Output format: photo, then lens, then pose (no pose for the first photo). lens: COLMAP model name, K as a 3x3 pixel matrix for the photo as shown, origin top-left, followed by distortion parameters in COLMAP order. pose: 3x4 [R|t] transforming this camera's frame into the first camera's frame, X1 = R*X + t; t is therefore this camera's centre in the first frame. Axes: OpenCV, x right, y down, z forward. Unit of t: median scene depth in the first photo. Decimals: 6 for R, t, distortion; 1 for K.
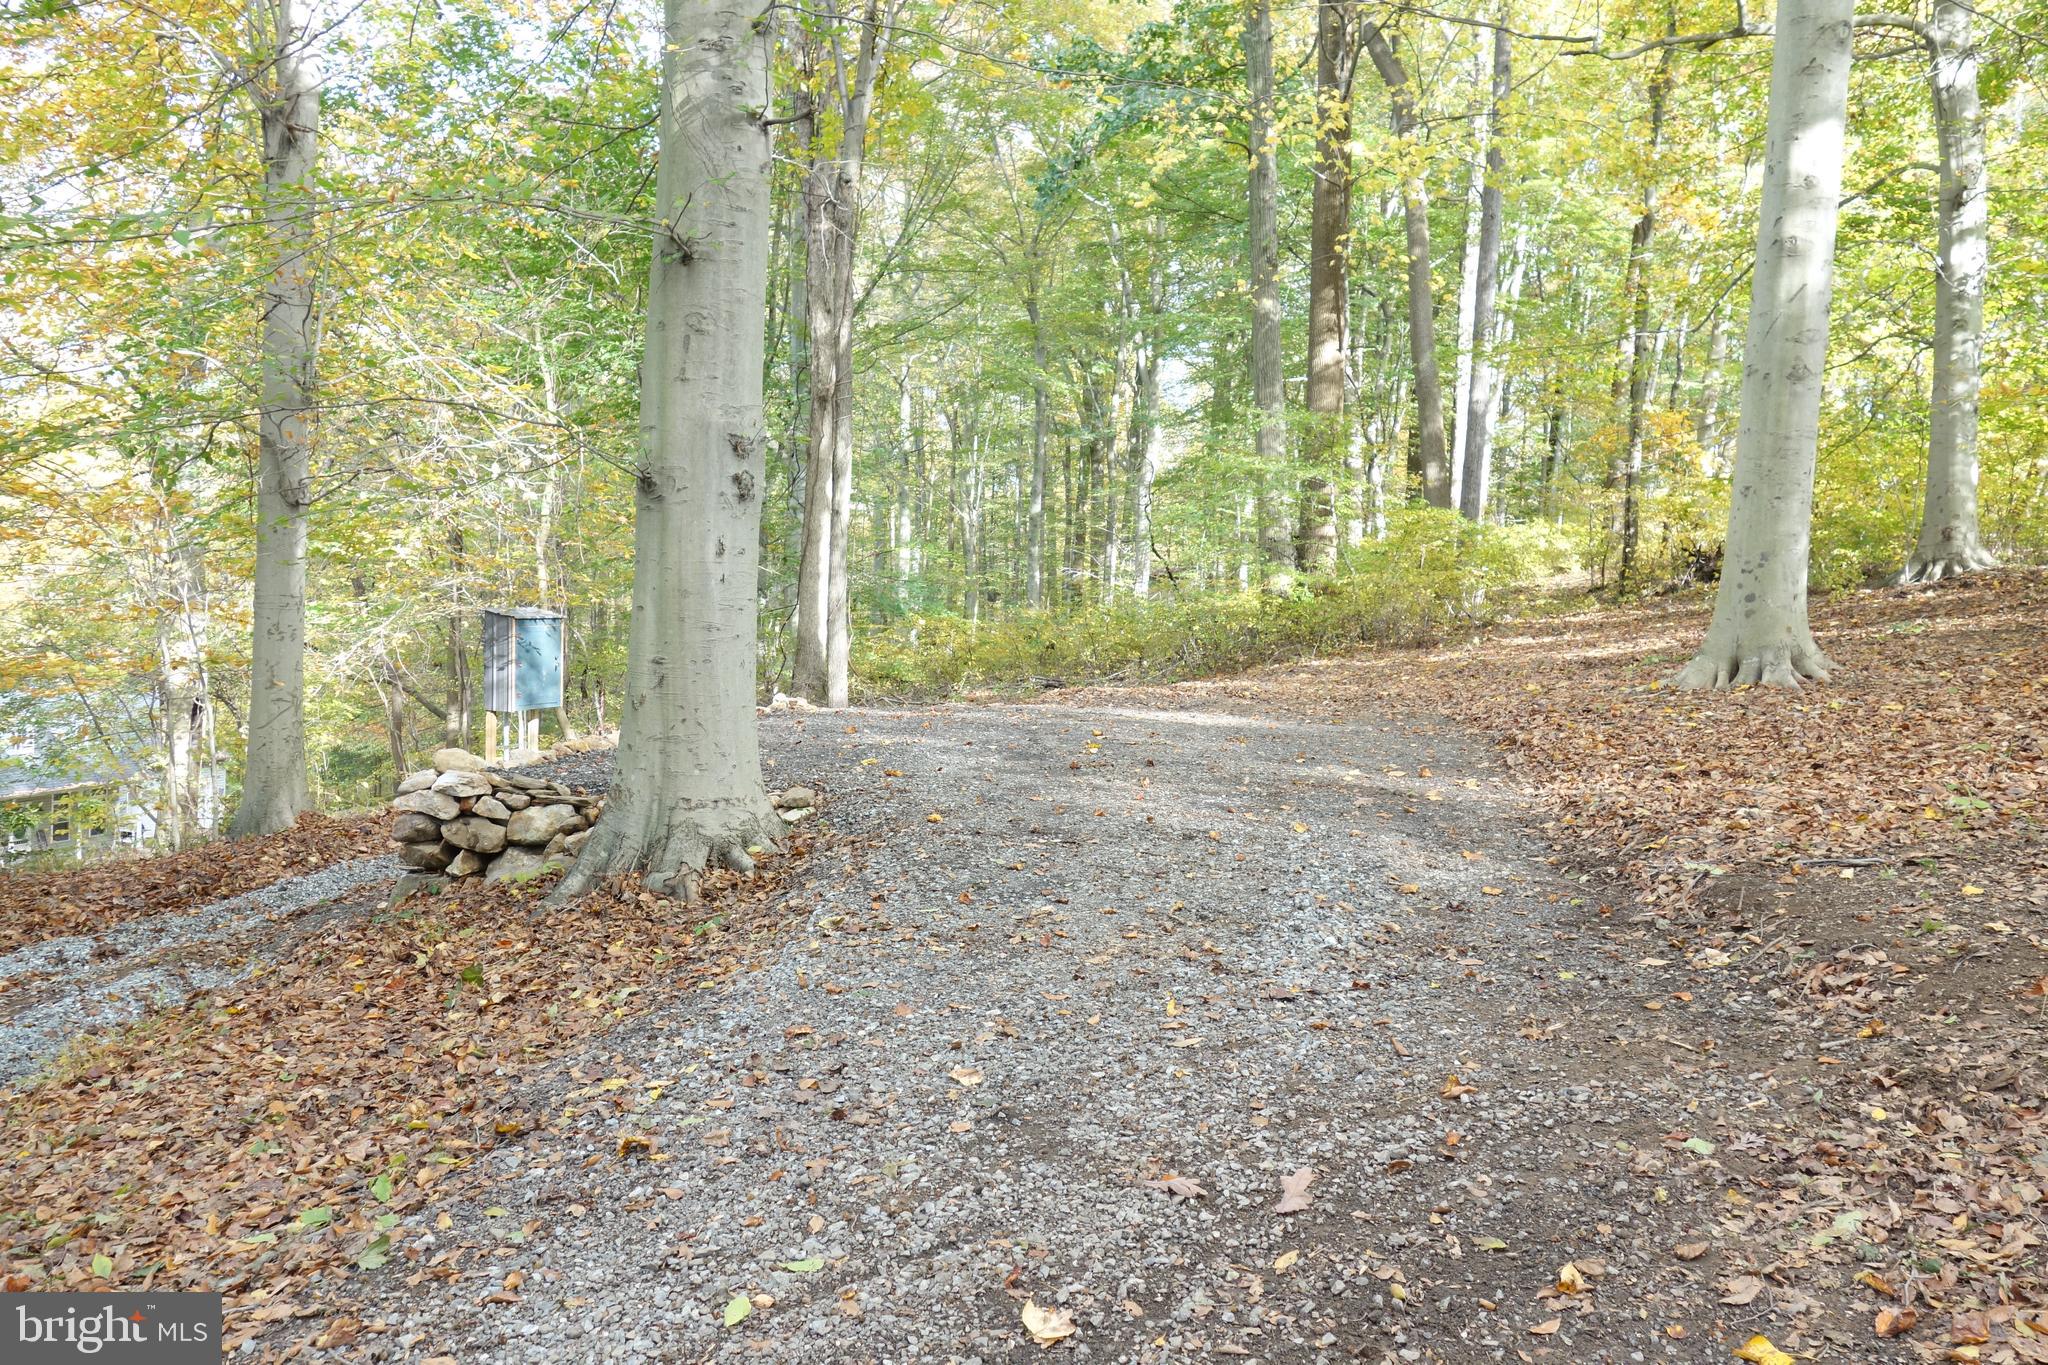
lens RADIAL K [[1616.9, 0, 1015.4], [0, 1616.9, 702.1], [0, 0, 1]] dist [-0.000684, -0.001476]
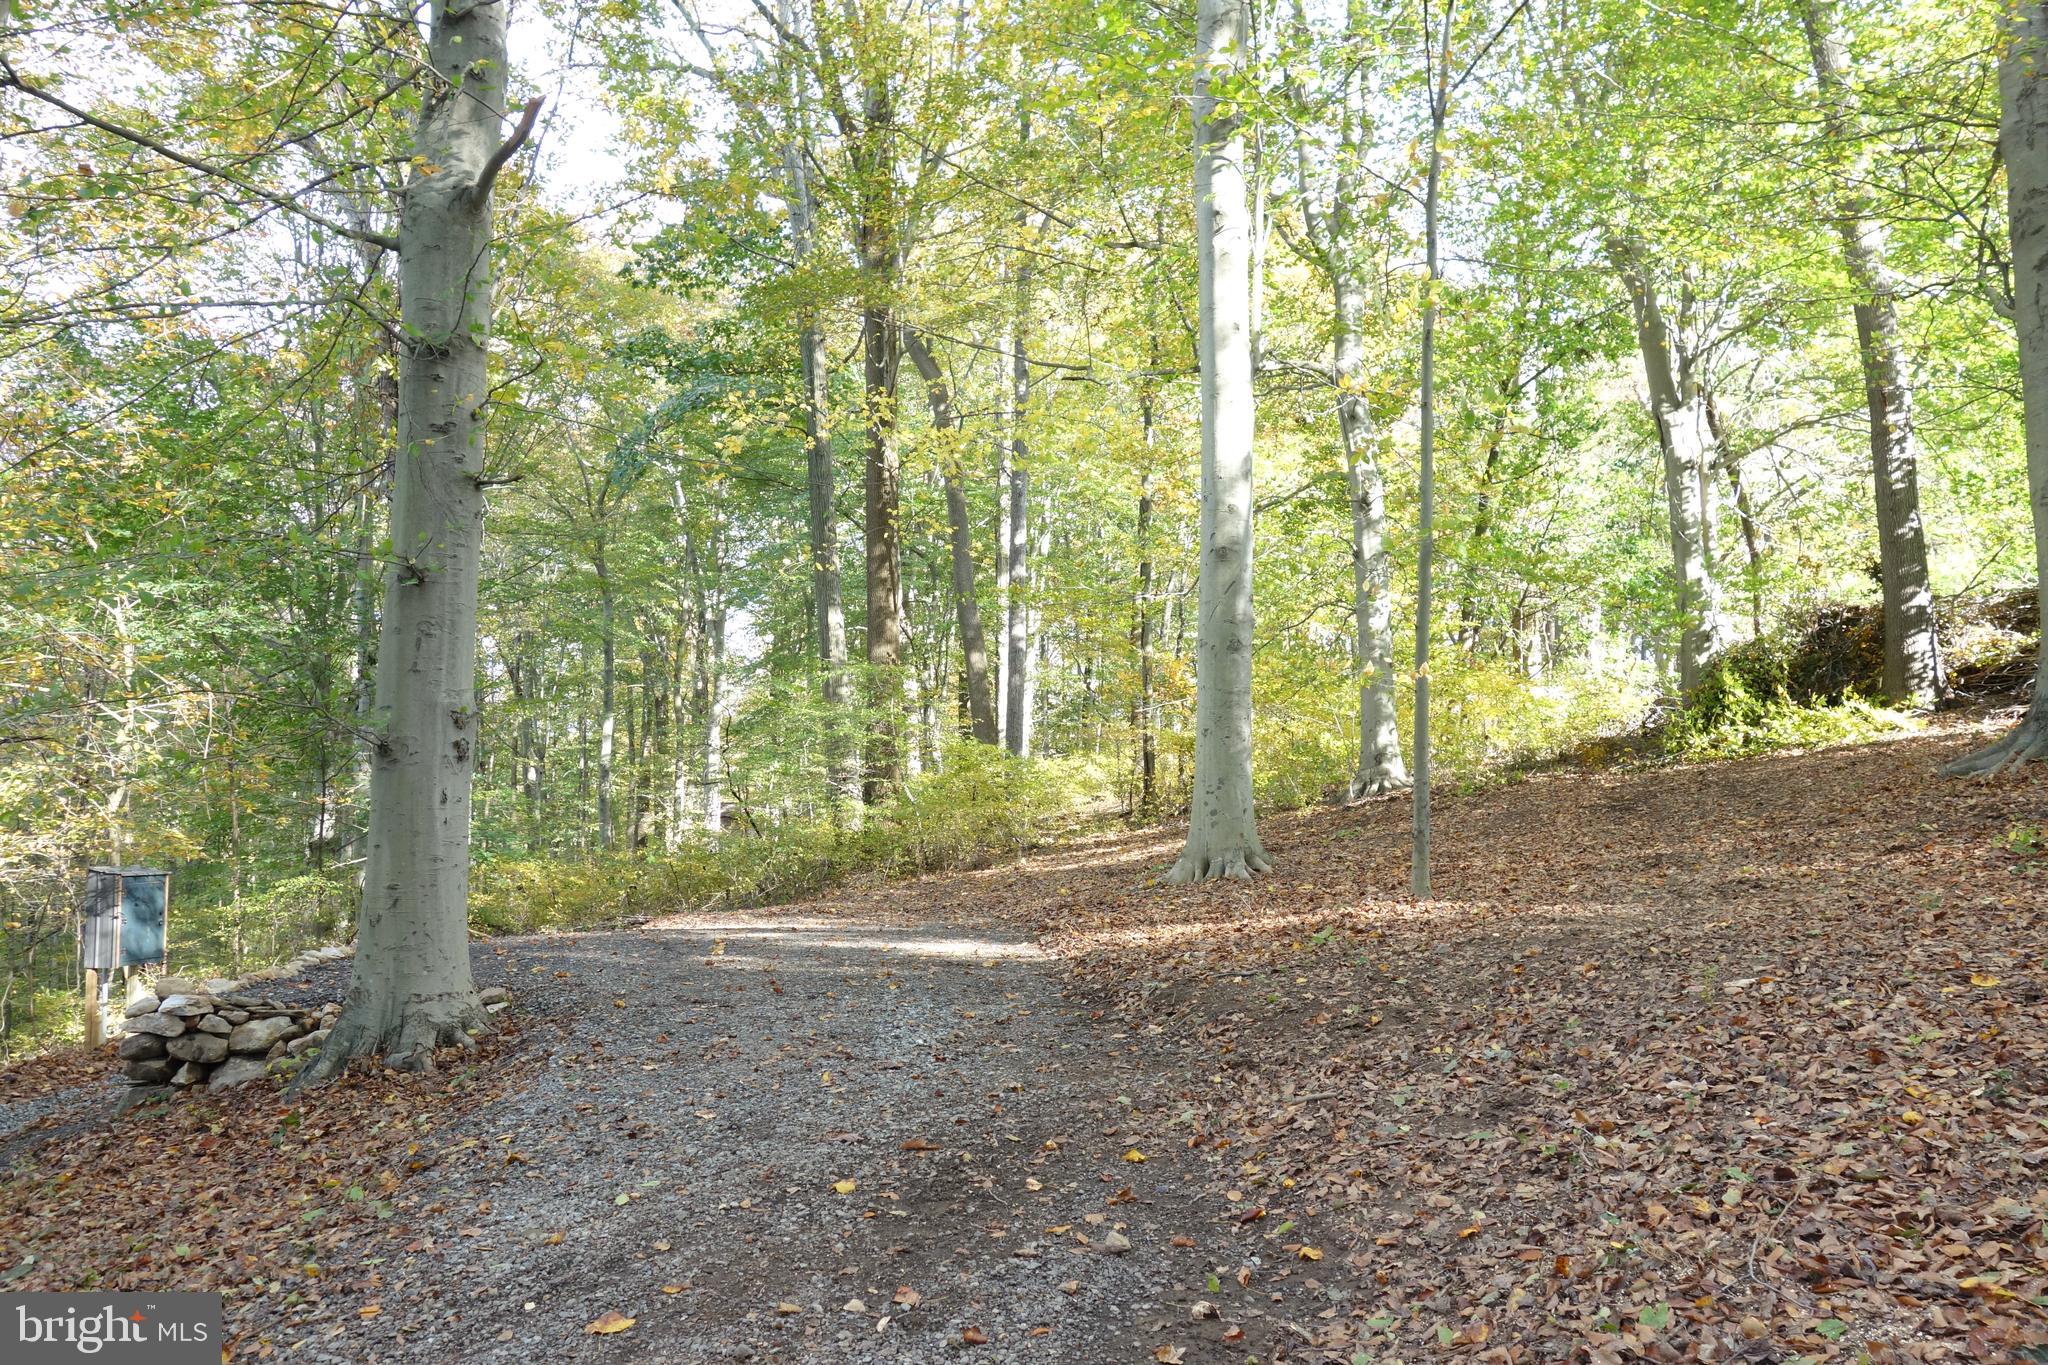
lens RADIAL K [[1616.9, 0, 1027.0], [0, 1616.9, 692.6], [0, 0, 1]] dist [-0.000684, -0.001476]
pose [[0.961764, -0.013122, 0.273564, -0.030279], [0.054949, 0.987787, -0.145799, 0.012928], [-0.268310, 0.155256, 0.950739, -0.132688]]
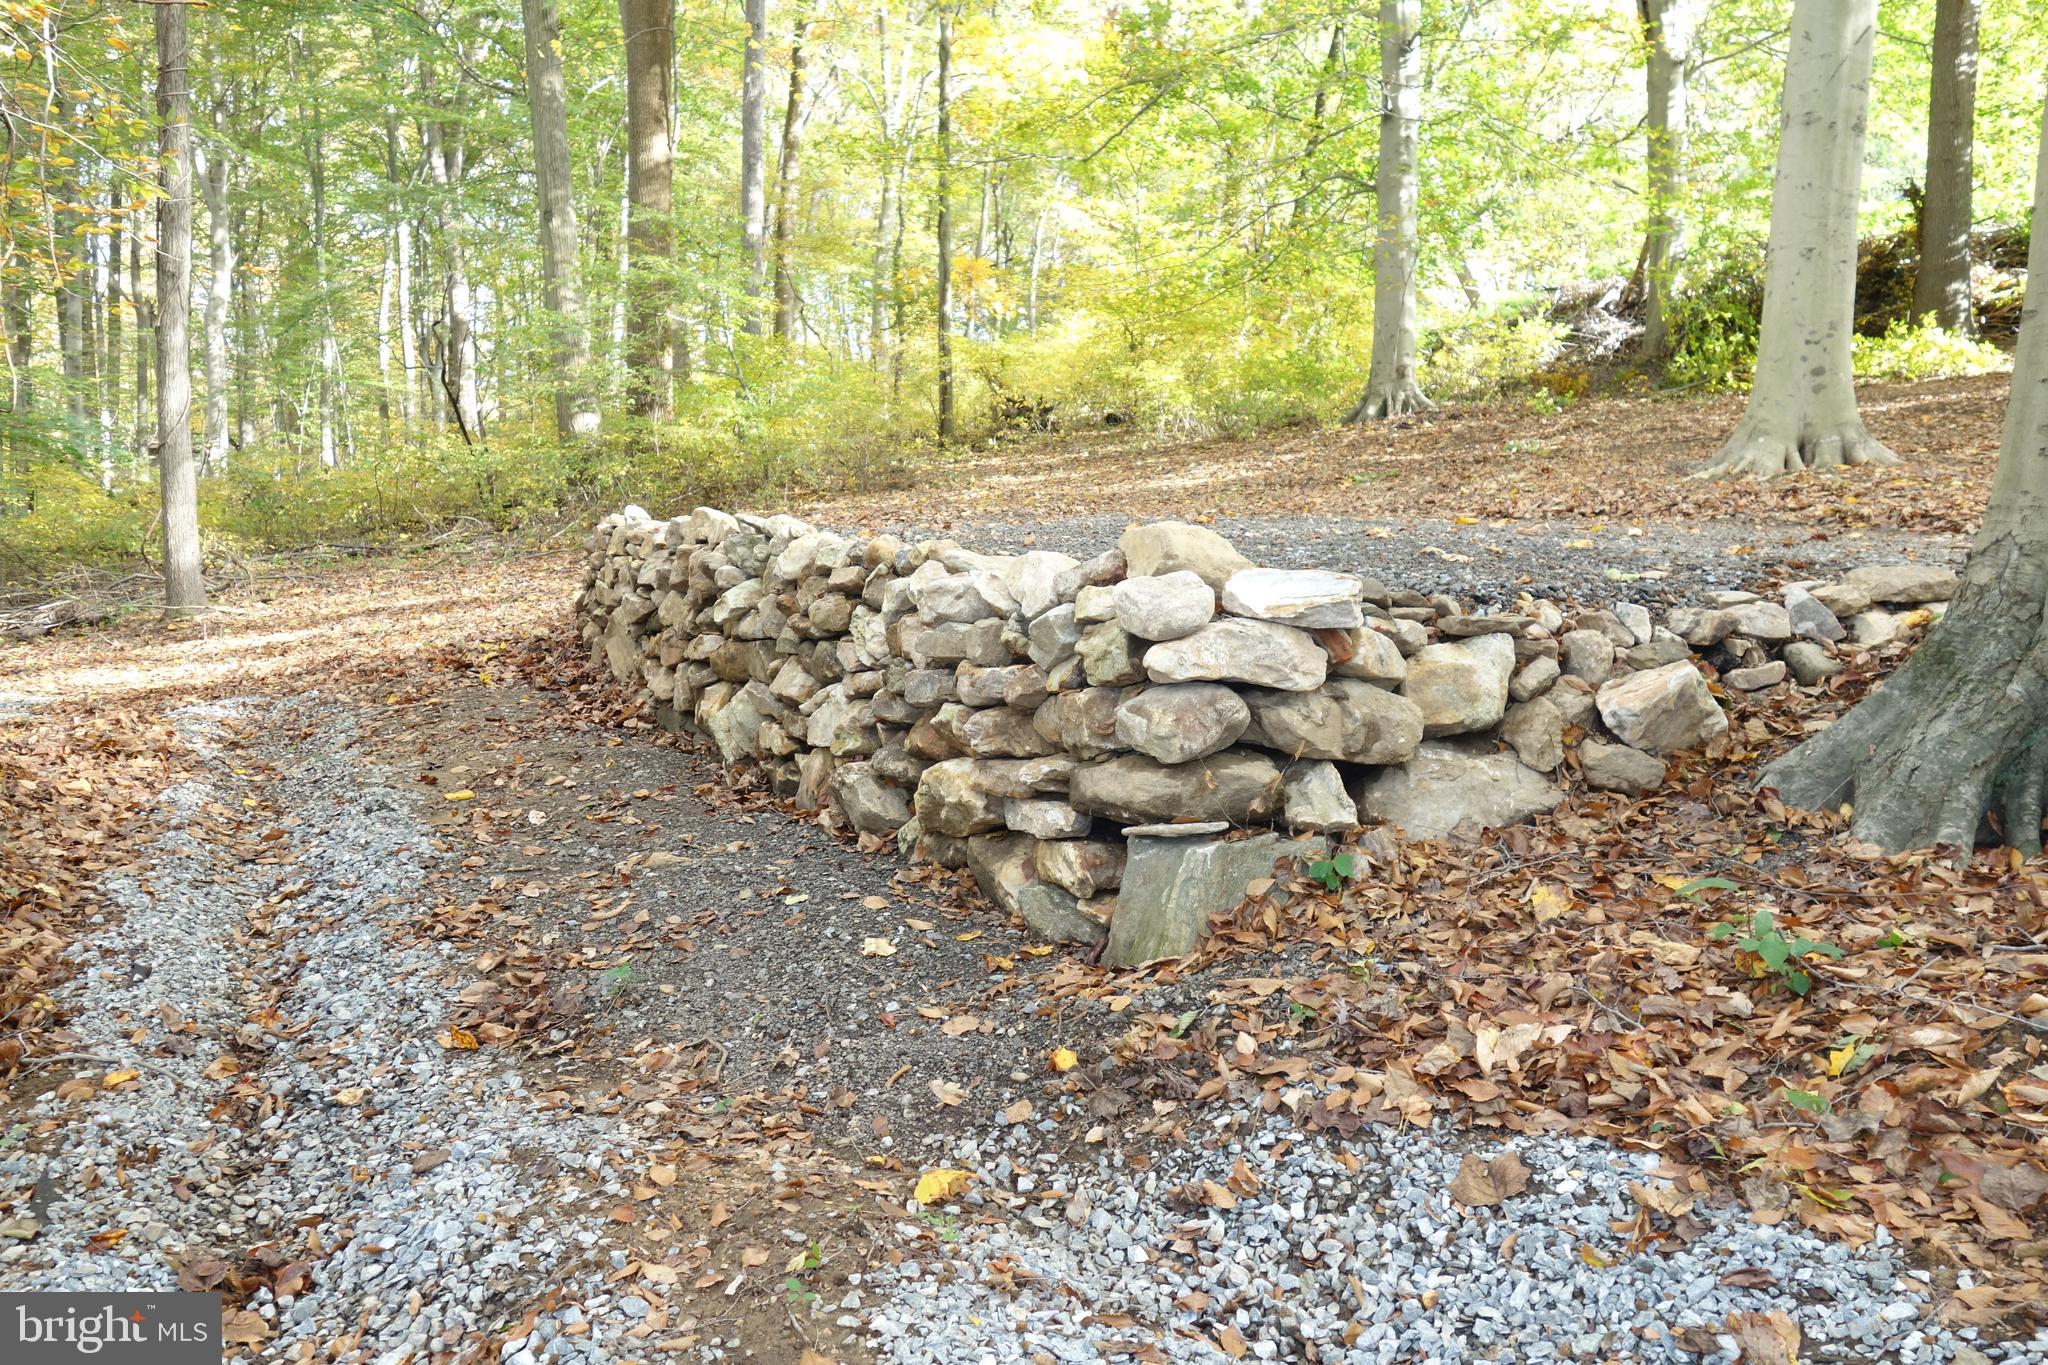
lens RADIAL K [[1616.9, 0, 1040.7], [0, 1616.9, 673.5], [0, 0, 1]] dist [-0.000684, -0.001476]
pose [[0.793687, -0.070380, 0.604241, -0.261925], [0.040437, 0.997192, 0.063035, 0.017414], [-0.606980, -0.025596, 0.794305, 0.303569]]
